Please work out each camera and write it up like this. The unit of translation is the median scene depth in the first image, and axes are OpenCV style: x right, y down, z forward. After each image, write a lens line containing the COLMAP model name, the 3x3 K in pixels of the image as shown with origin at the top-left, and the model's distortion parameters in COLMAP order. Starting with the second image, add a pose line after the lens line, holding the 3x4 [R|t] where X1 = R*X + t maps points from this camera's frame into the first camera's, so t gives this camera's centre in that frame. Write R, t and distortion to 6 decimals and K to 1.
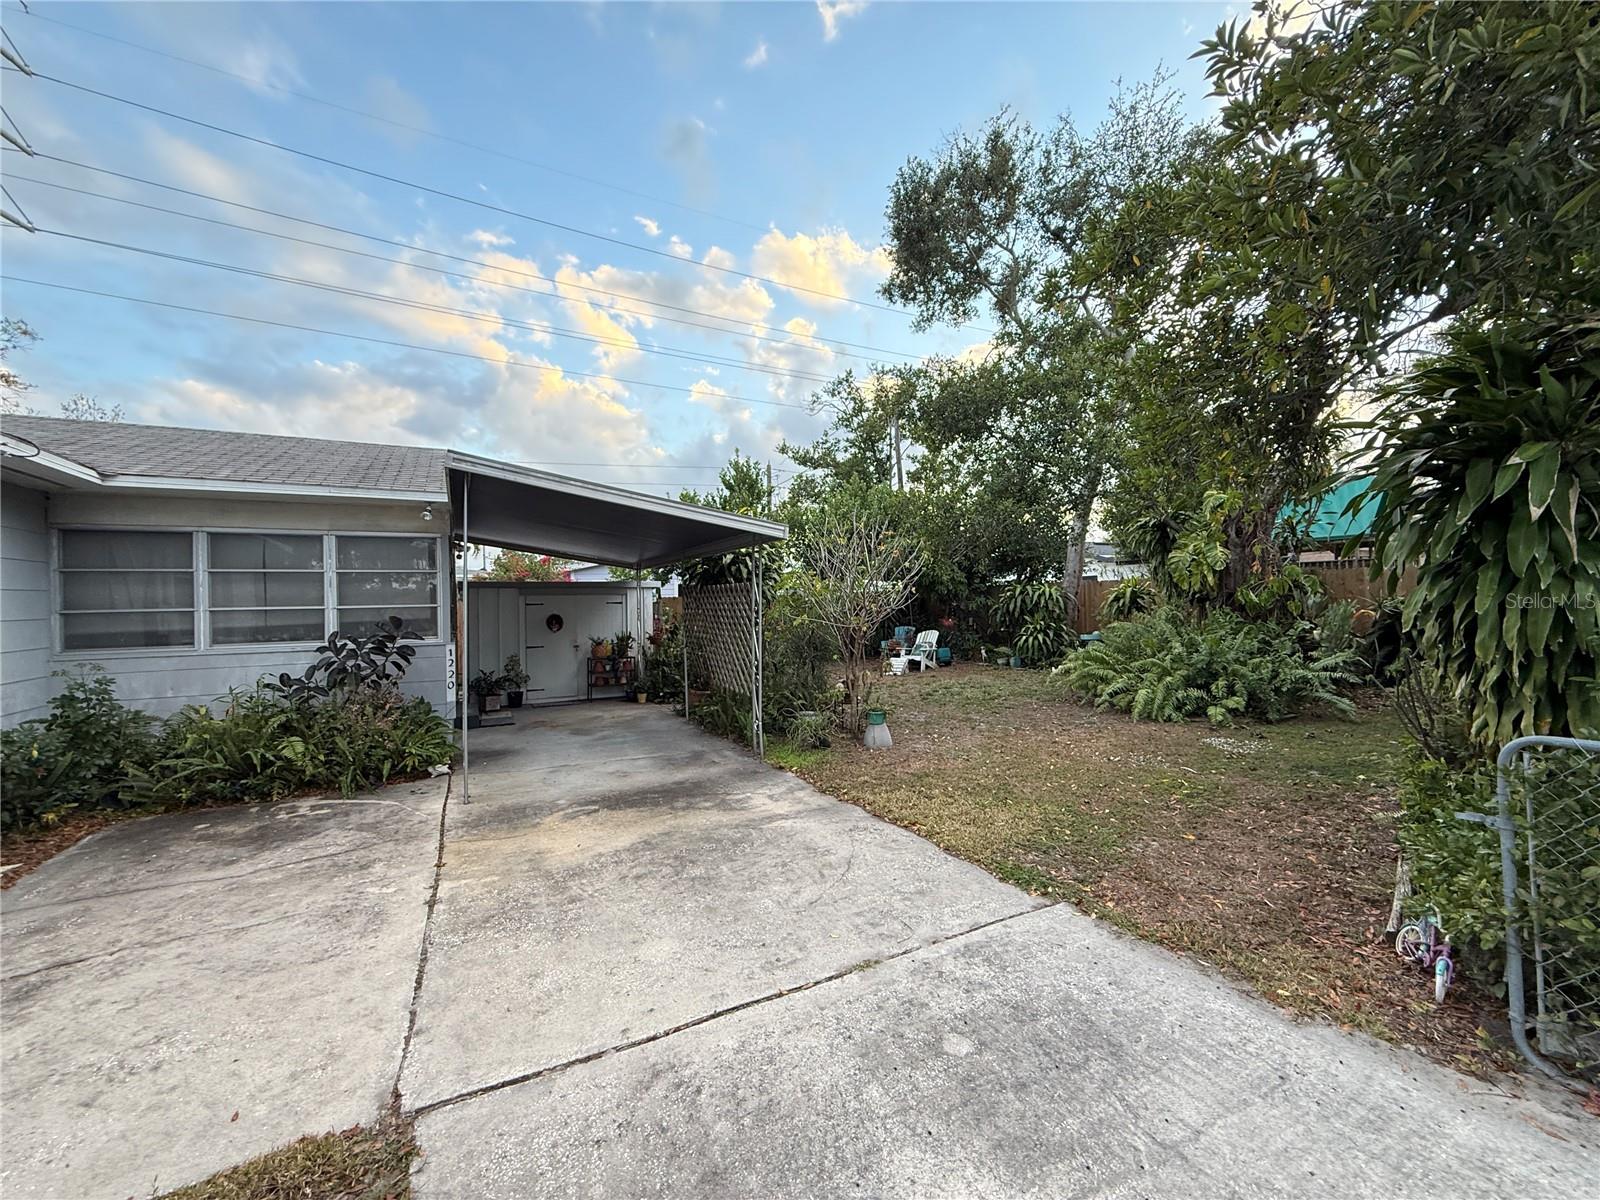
lens RADIAL K [[636.4, 0, 796.9], [0, 636.4, 600.3], [0, 0, 1]] dist [-0.000002, 0.000017]
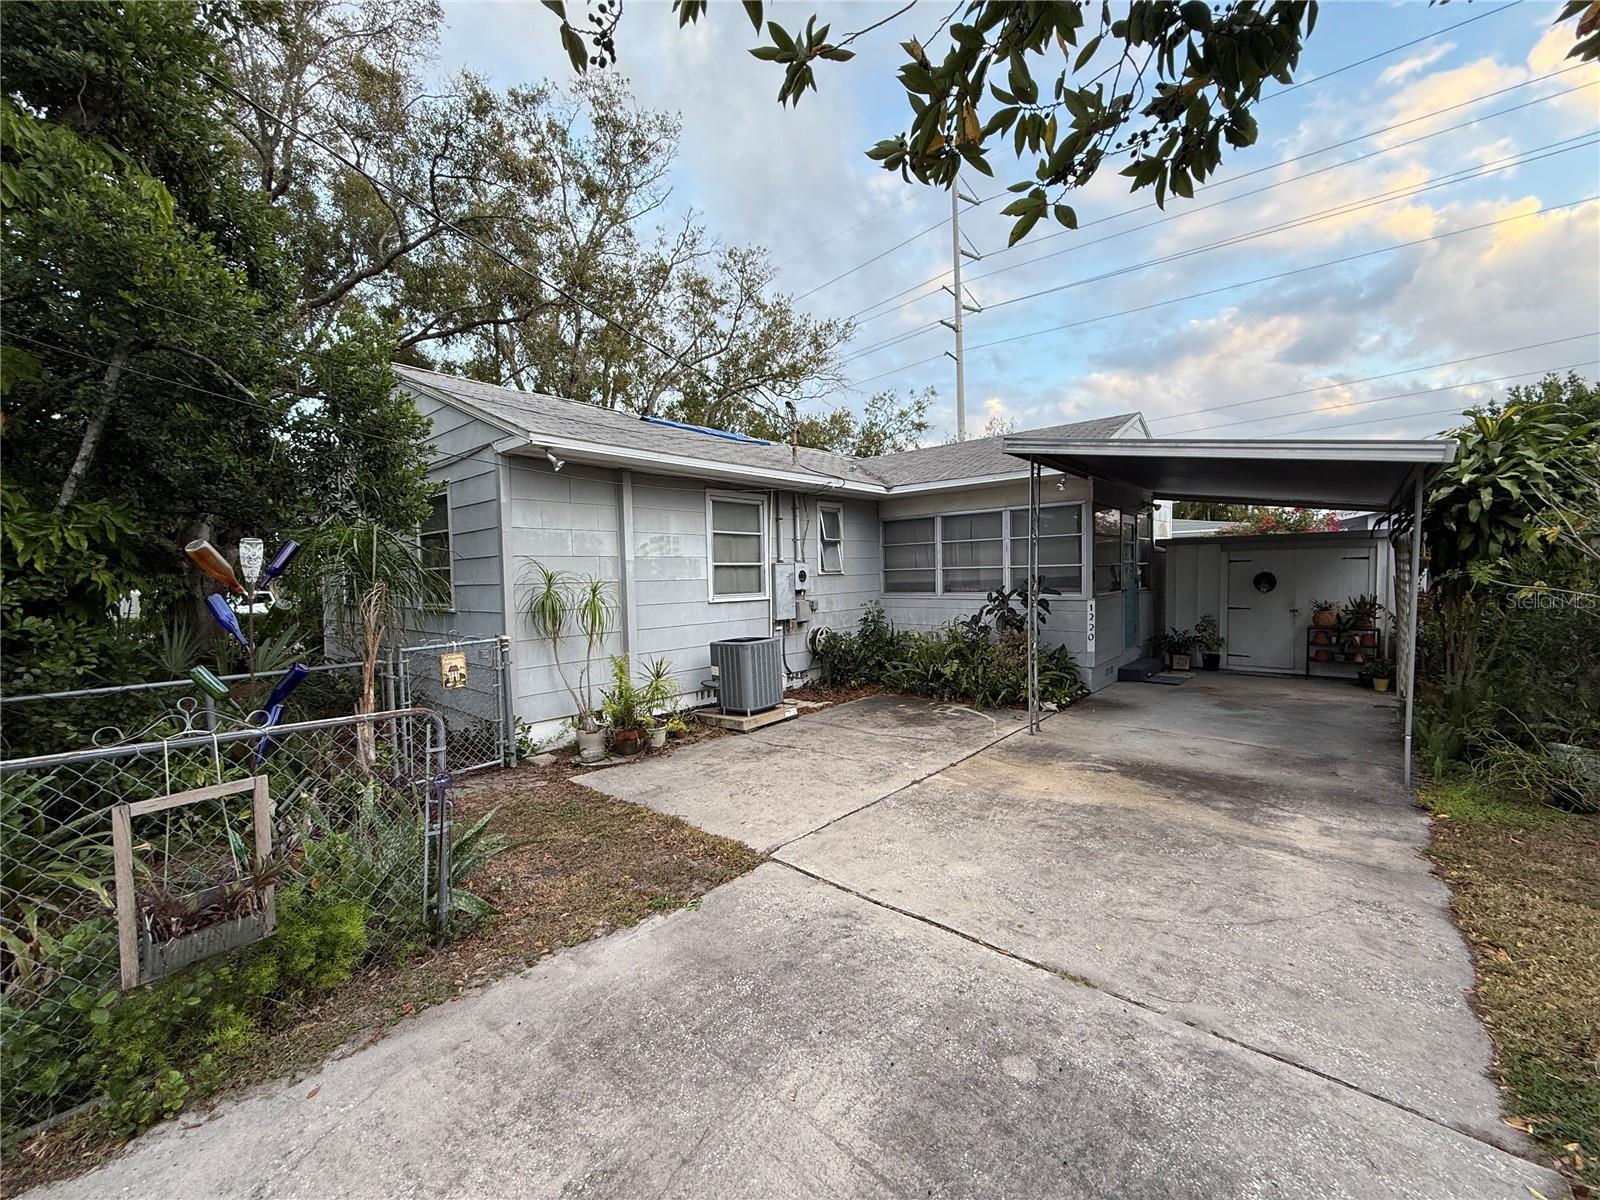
lens RADIAL K [[636.4, 0, 796.9], [0, 636.4, 600.3], [0, 0, 1]] dist [-0.000002, 0.000017]
pose [[0.359639, 0.050791, -0.931708, 0.529002], [0.018940, 0.997914, 0.061711, -0.015209], [0.932899, -0.039841, 0.357927, 0.226858]]
